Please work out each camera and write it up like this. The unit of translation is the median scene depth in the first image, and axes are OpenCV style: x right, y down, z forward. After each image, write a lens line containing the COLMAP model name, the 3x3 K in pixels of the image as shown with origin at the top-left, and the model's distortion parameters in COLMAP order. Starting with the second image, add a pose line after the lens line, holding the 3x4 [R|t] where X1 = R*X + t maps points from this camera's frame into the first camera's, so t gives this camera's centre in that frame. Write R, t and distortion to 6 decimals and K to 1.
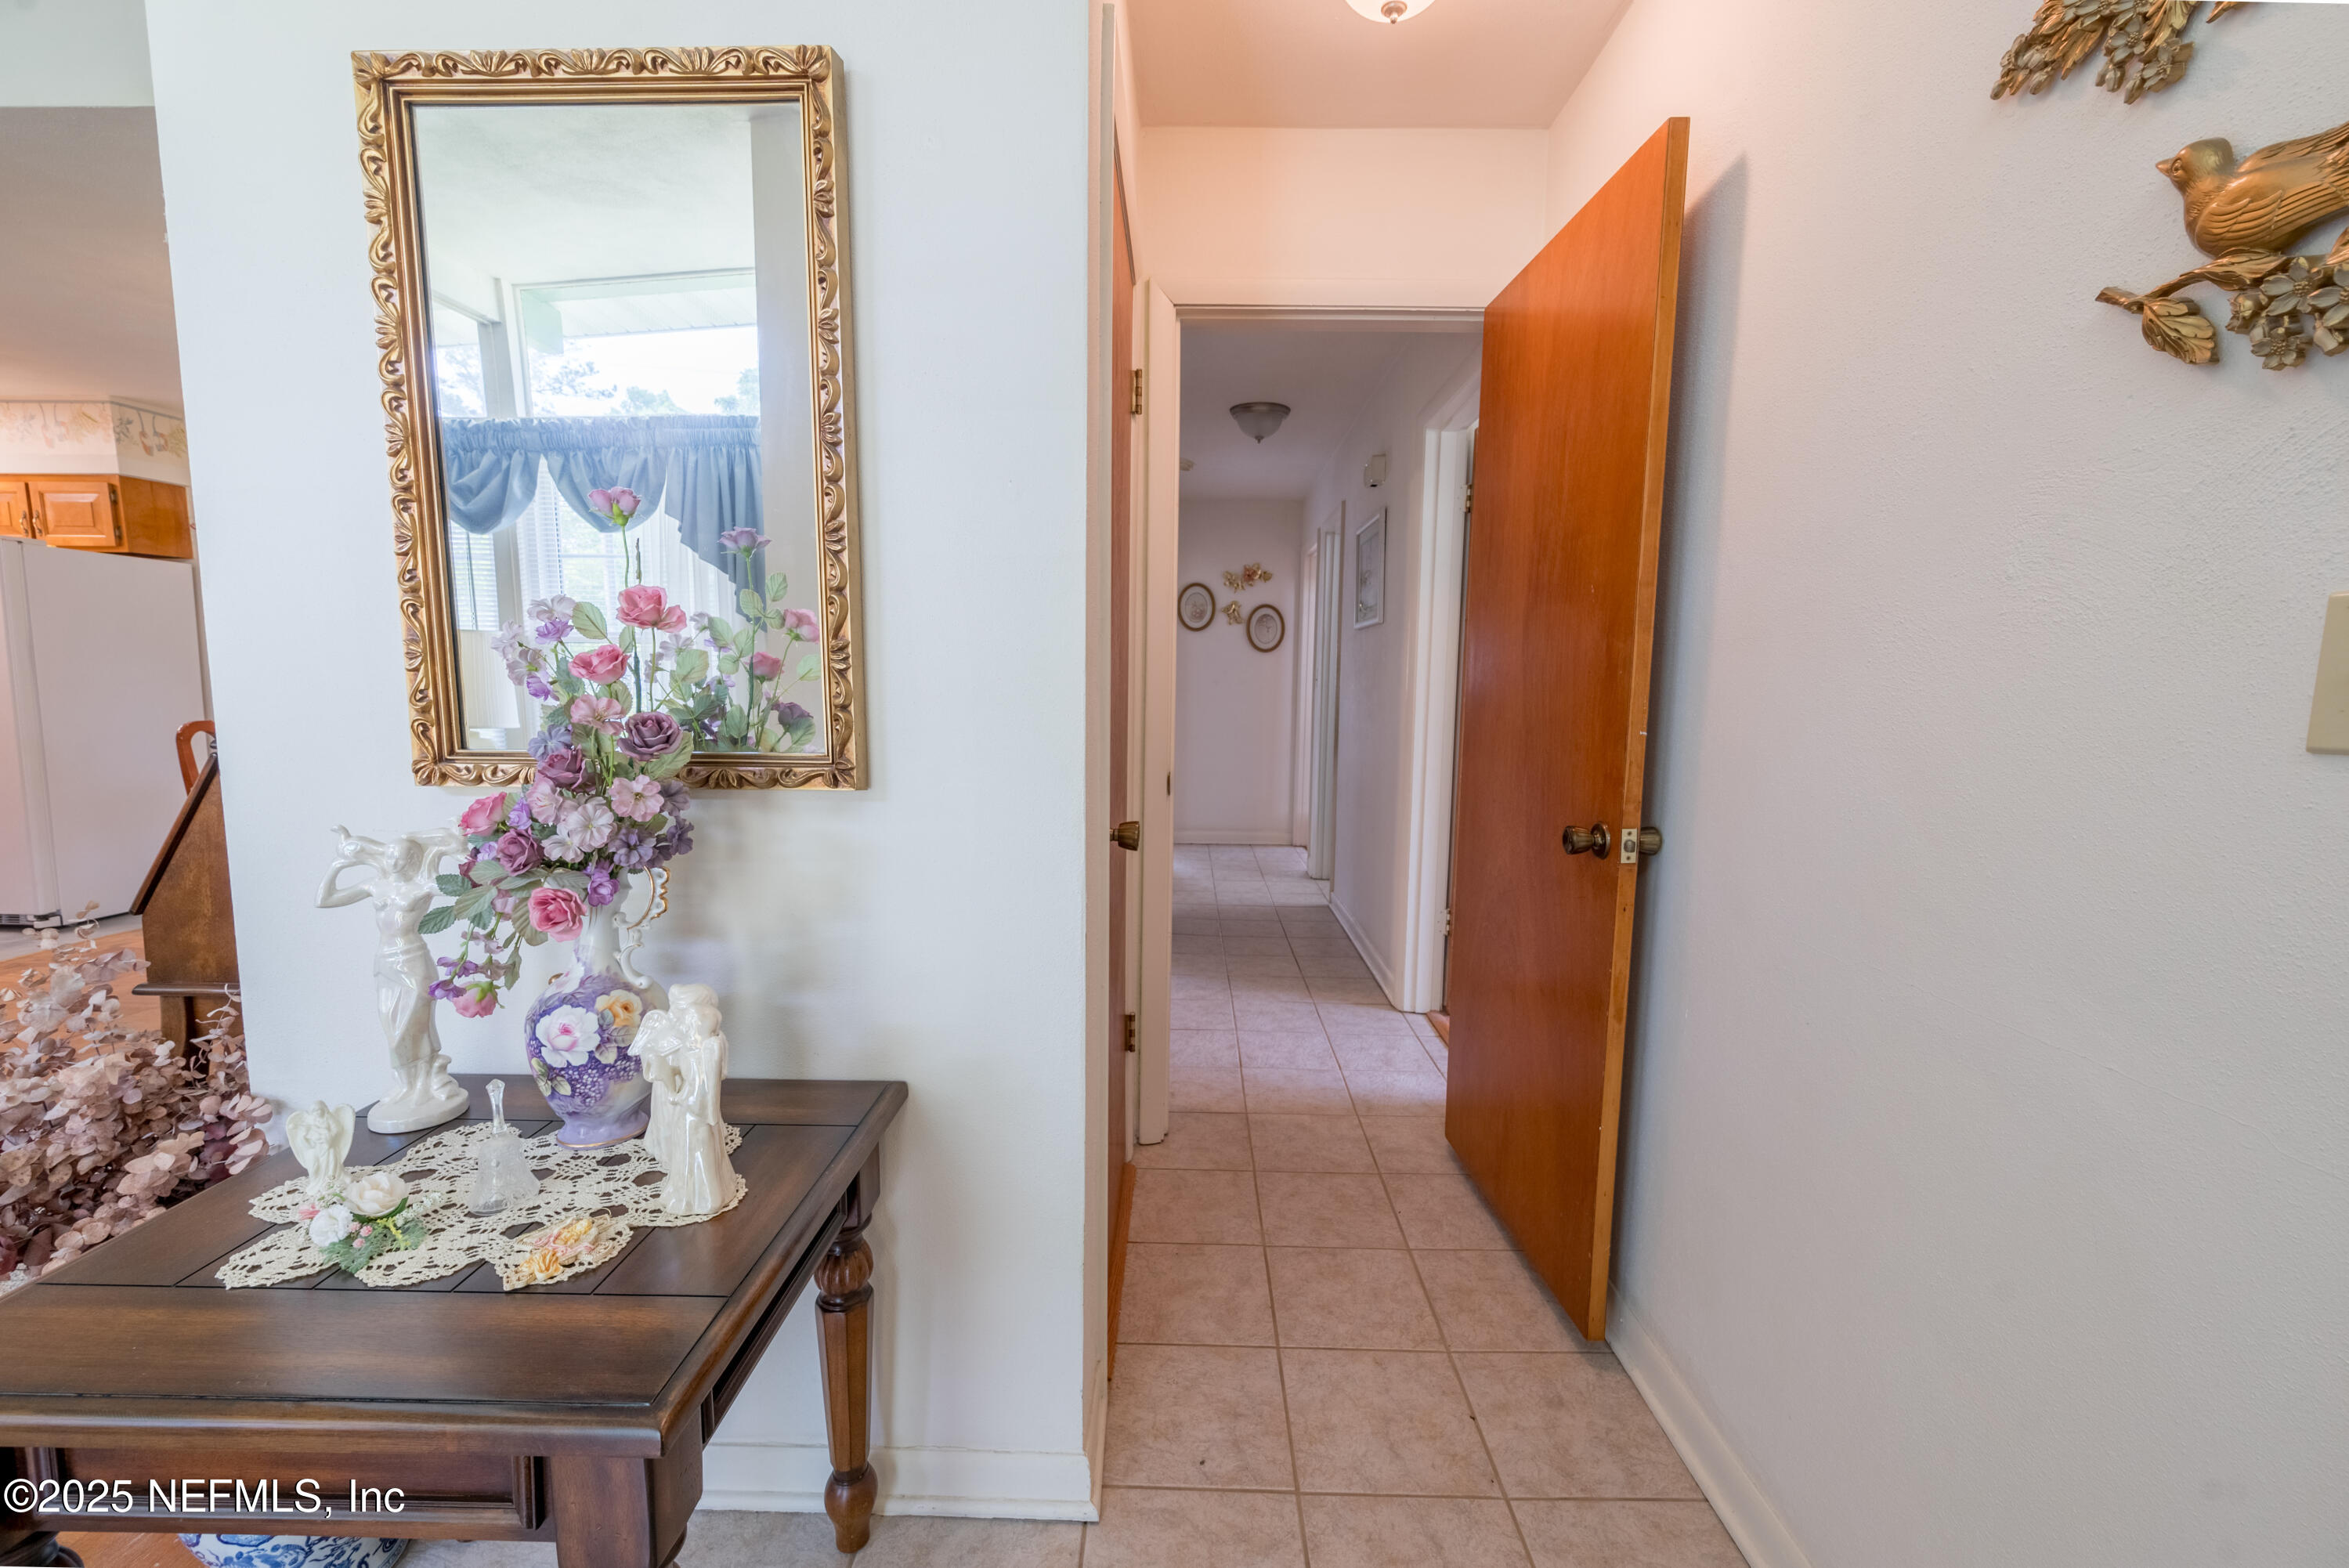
lens RADIAL K [[940.0, 0, 1157.7], [0, 940.0, 784.0], [0, 0, 1]] dist [-0.000560, 0.000535]
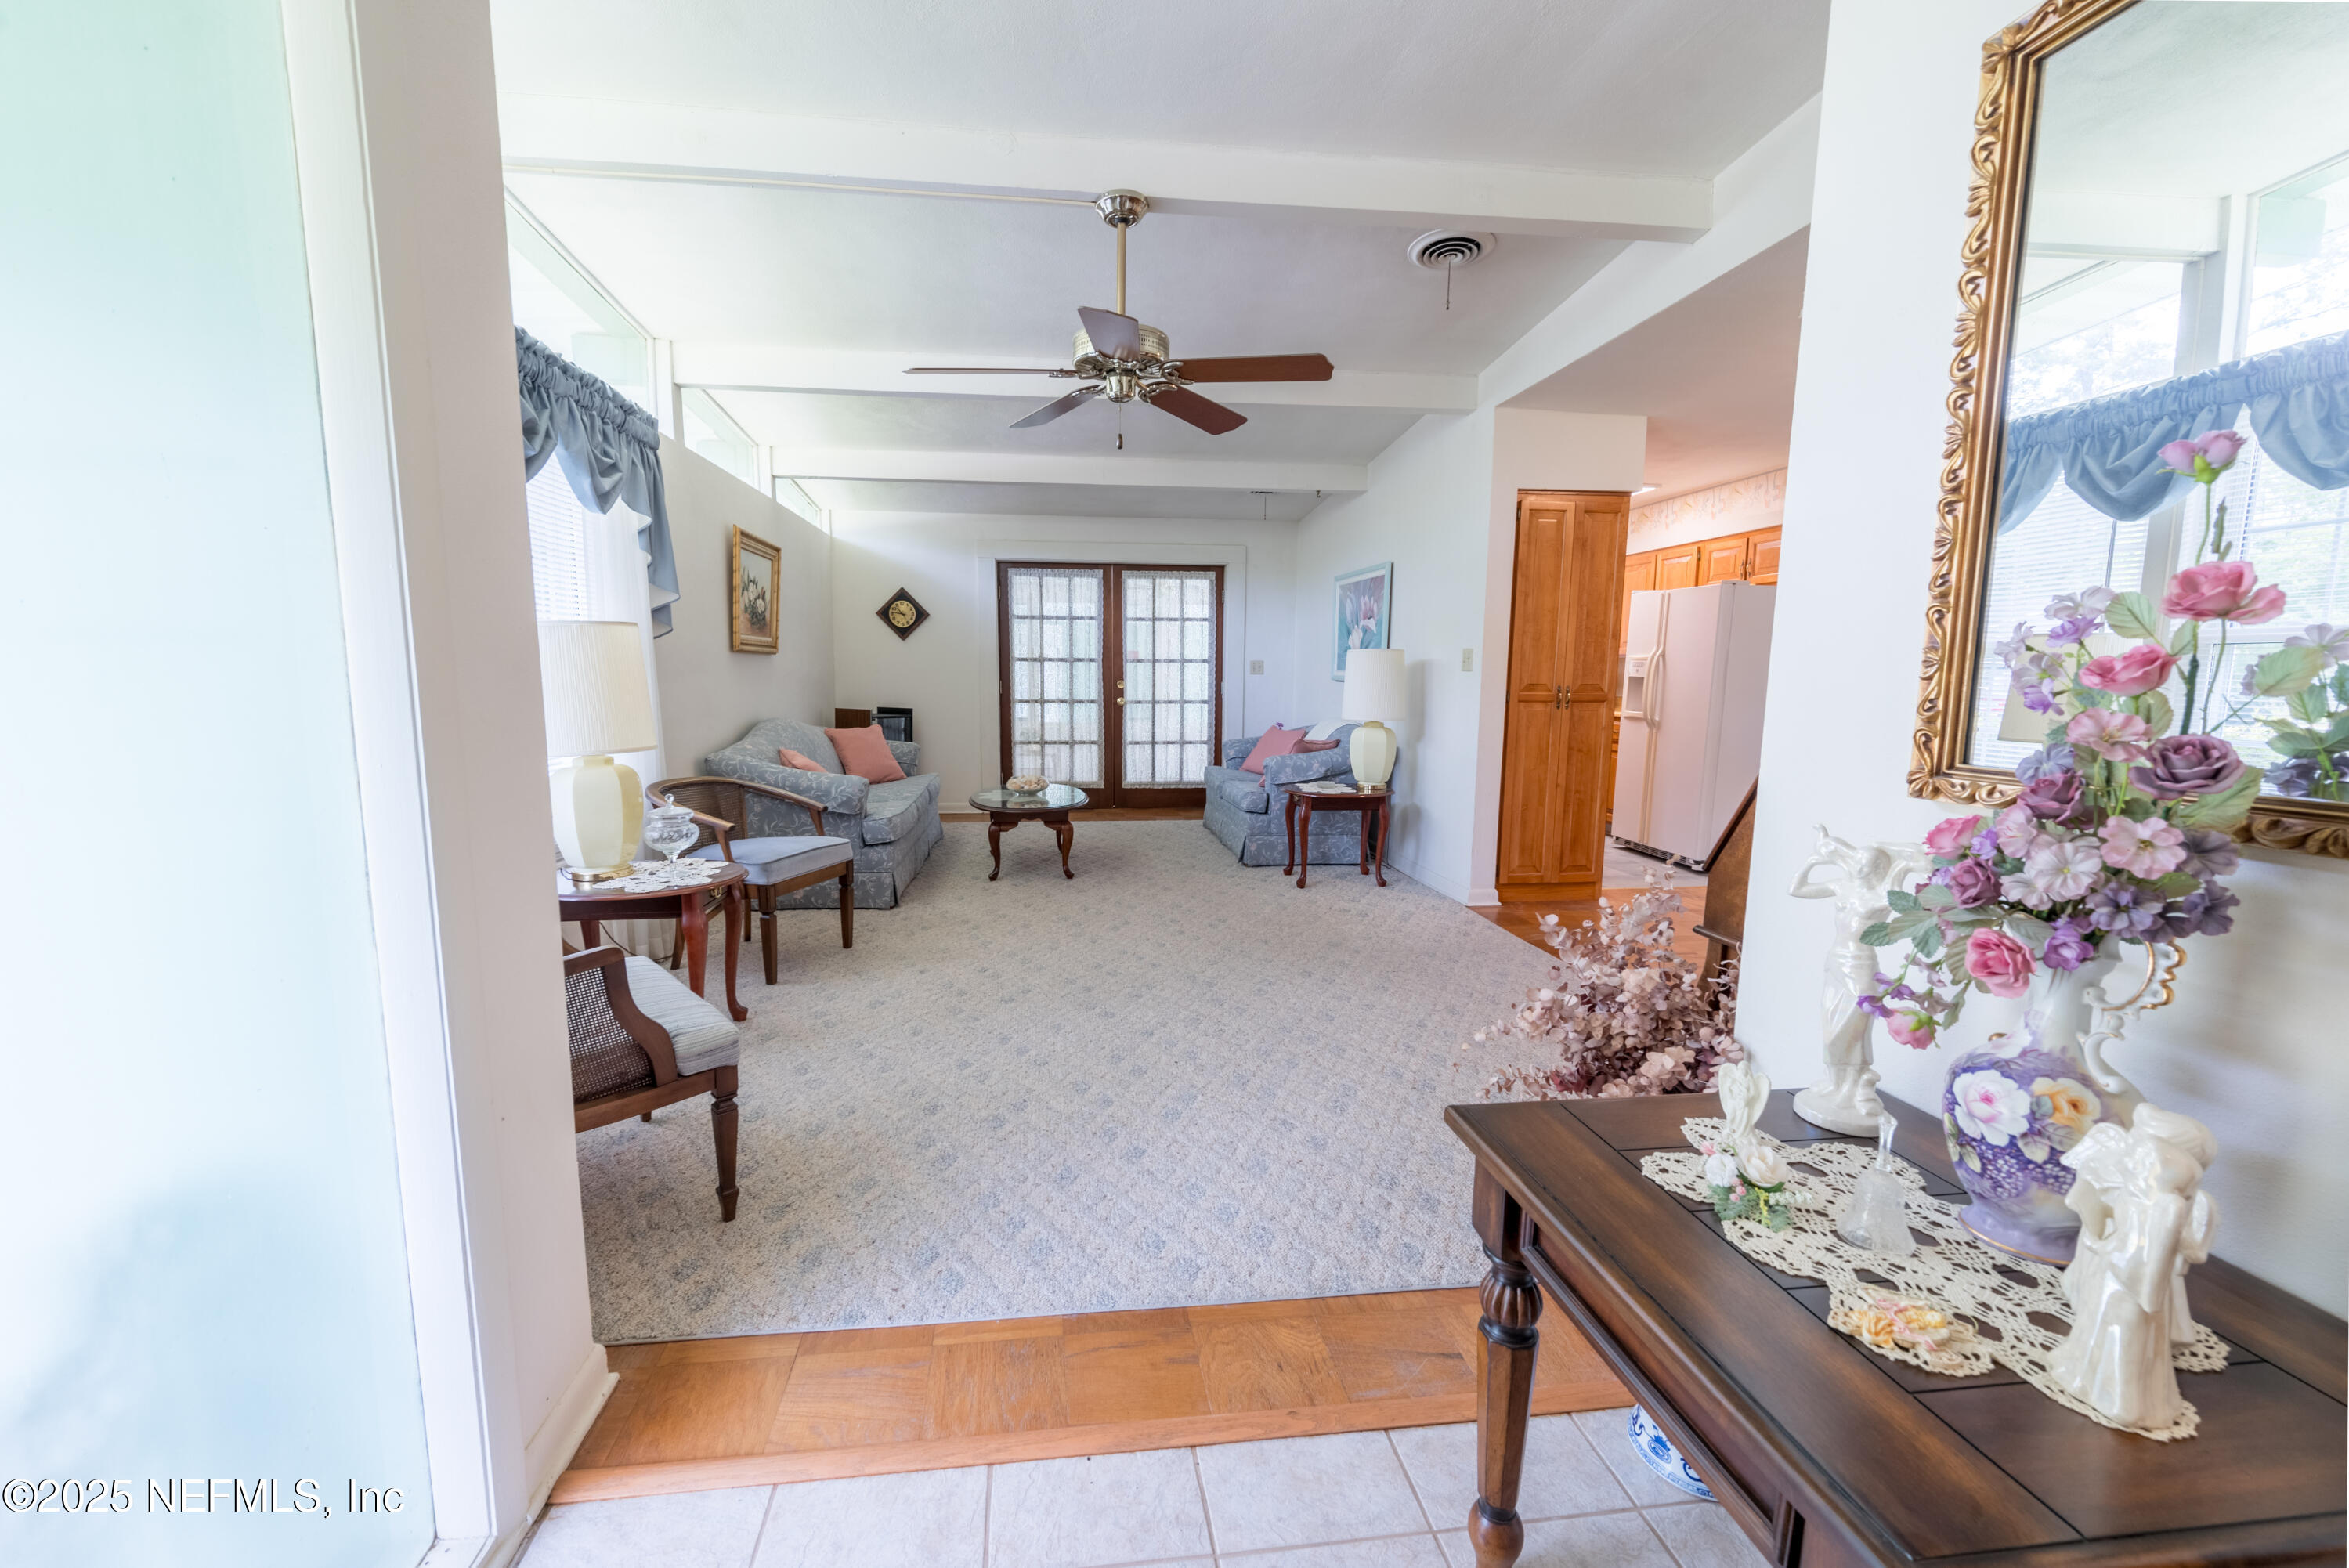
lens RADIAL K [[940.0, 0, 1165.4], [0, 940.0, 794.0], [0, 0, 1]] dist [-0.000560, 0.000535]
pose [[0.159927, 0.118301, -0.980014, 0.052877], [-0.117608, 0.988005, 0.100074, -0.009057], [0.980098, 0.099253, 0.171922, 0.082798]]
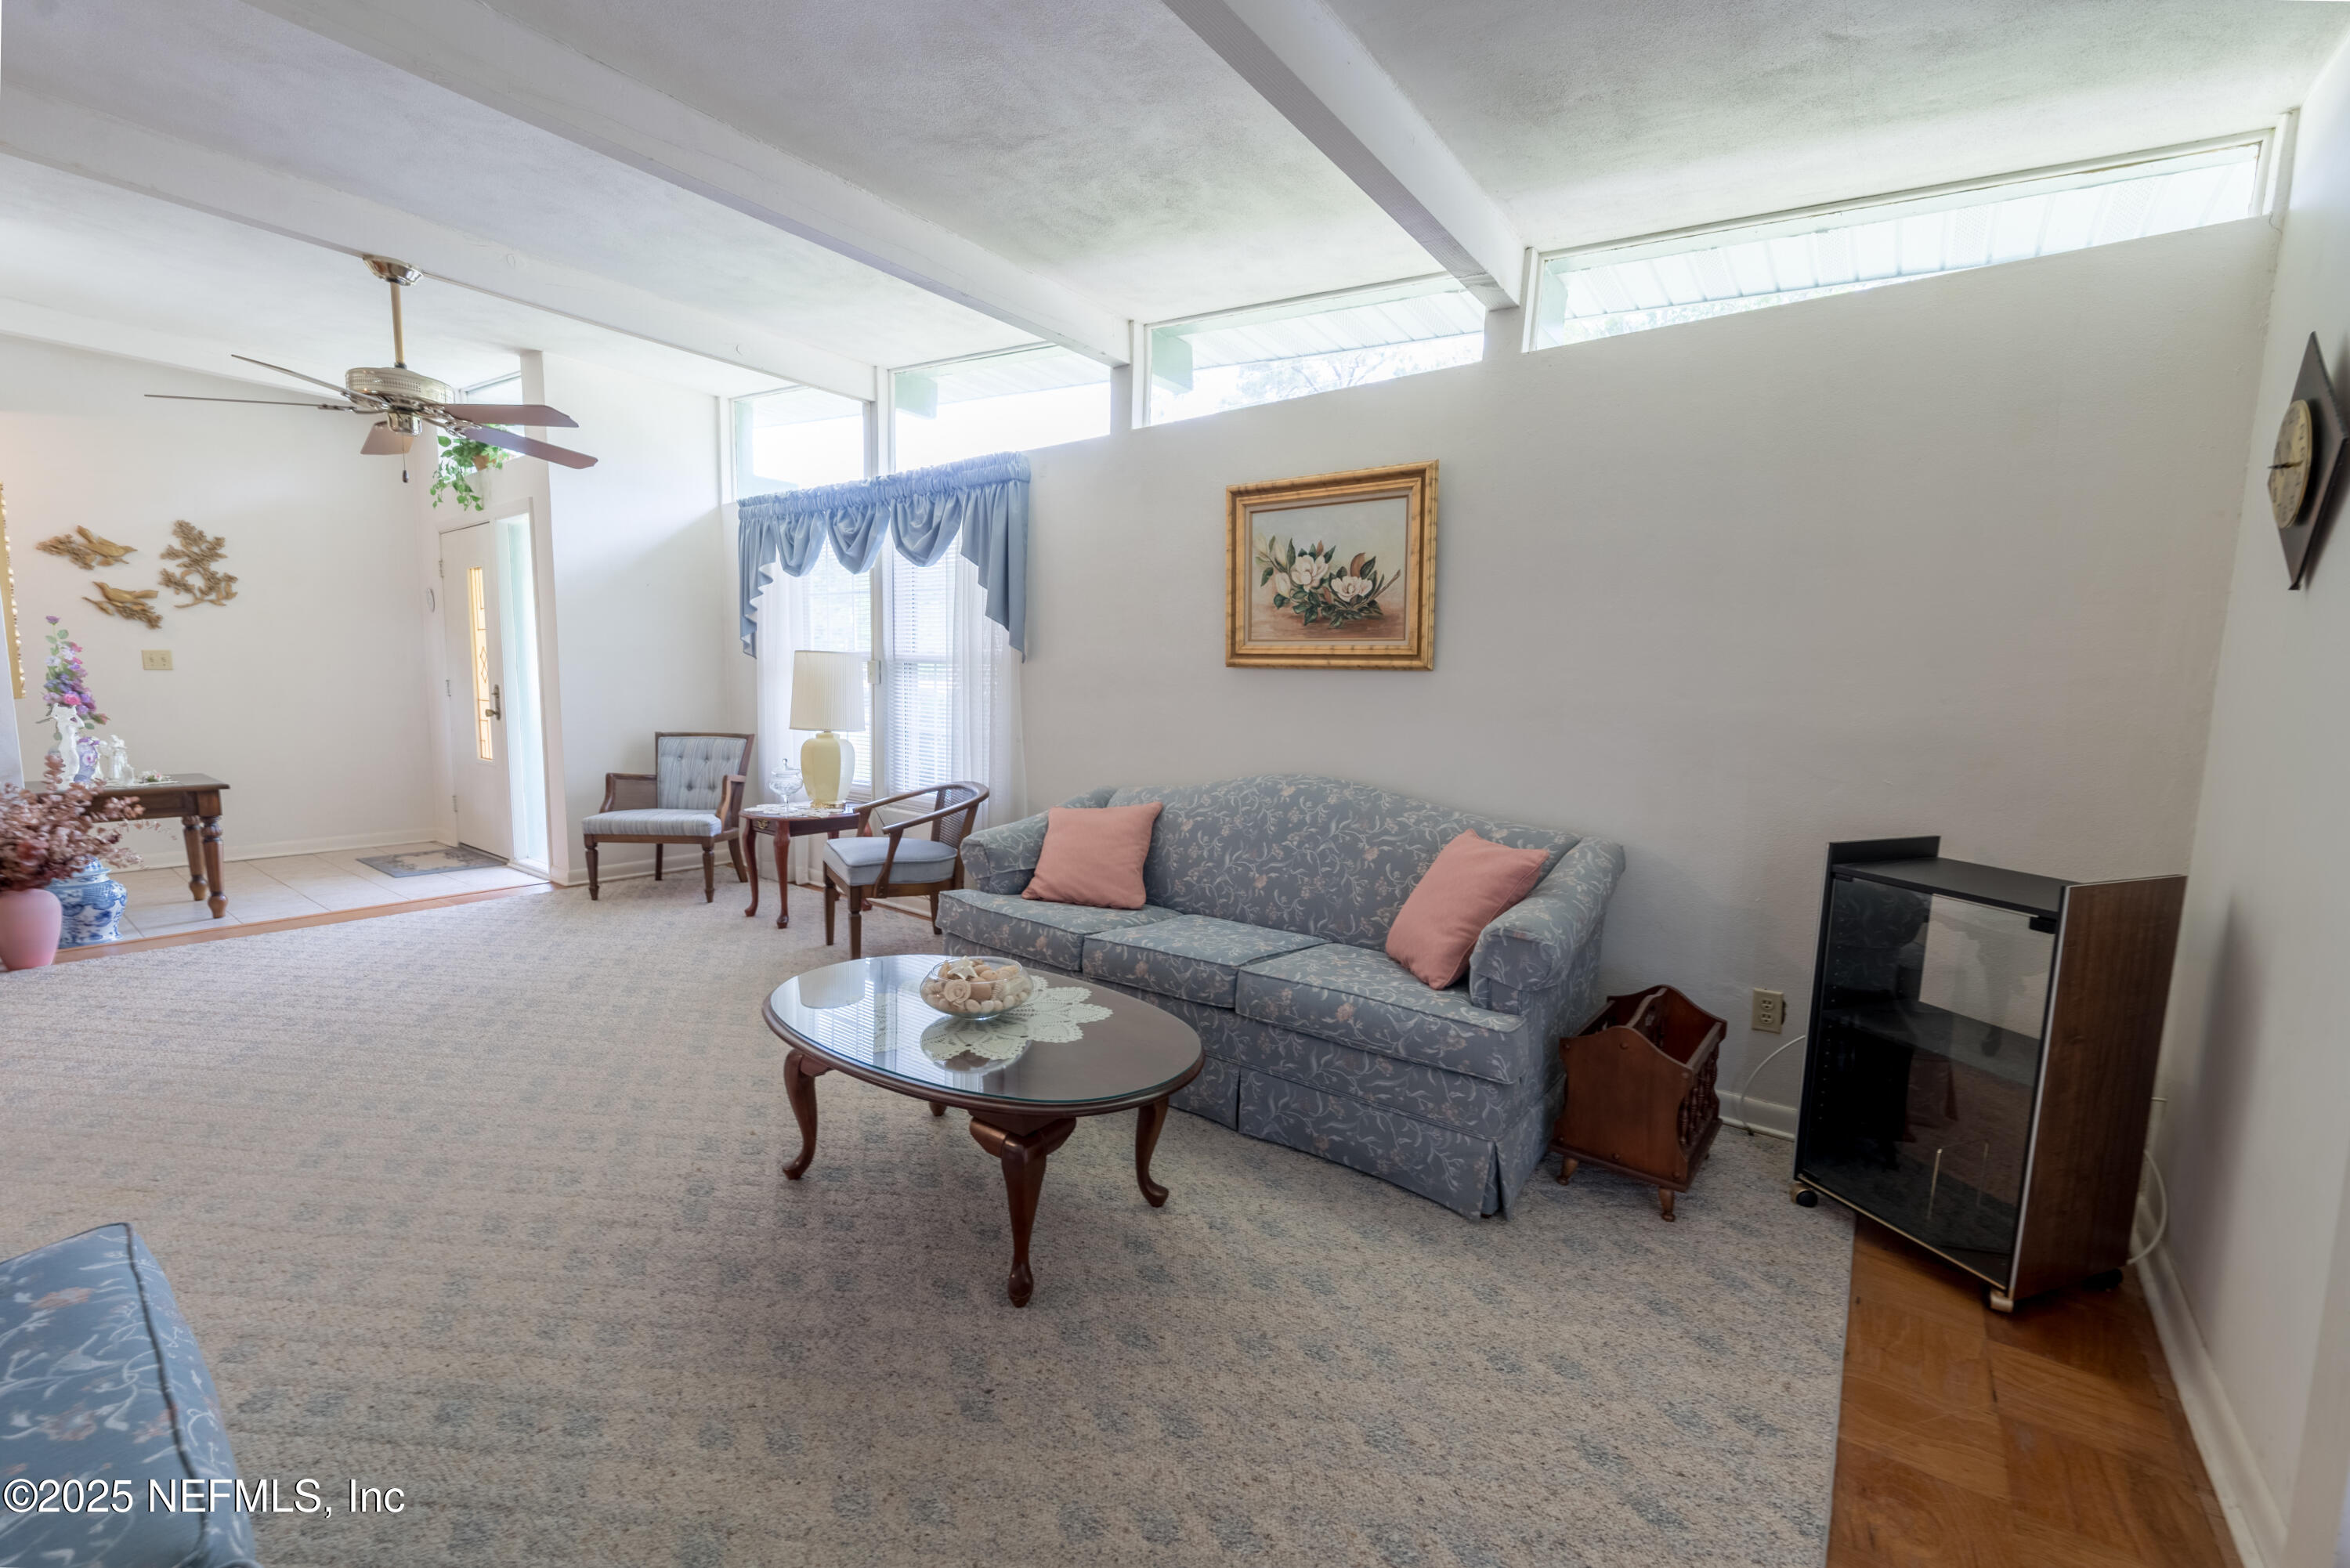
lens RADIAL K [[940.3, 0, 1180.0], [0, 940.3, 783.5], [0, 0, 1]] dist [-0.000560, 0.000535]
pose [[-0.812257, -0.091907, 0.576014, -2.840970], [0.036485, 0.977570, 0.207428, -0.121327], [-0.582158, 0.189501, -0.790684, 0.681992]]
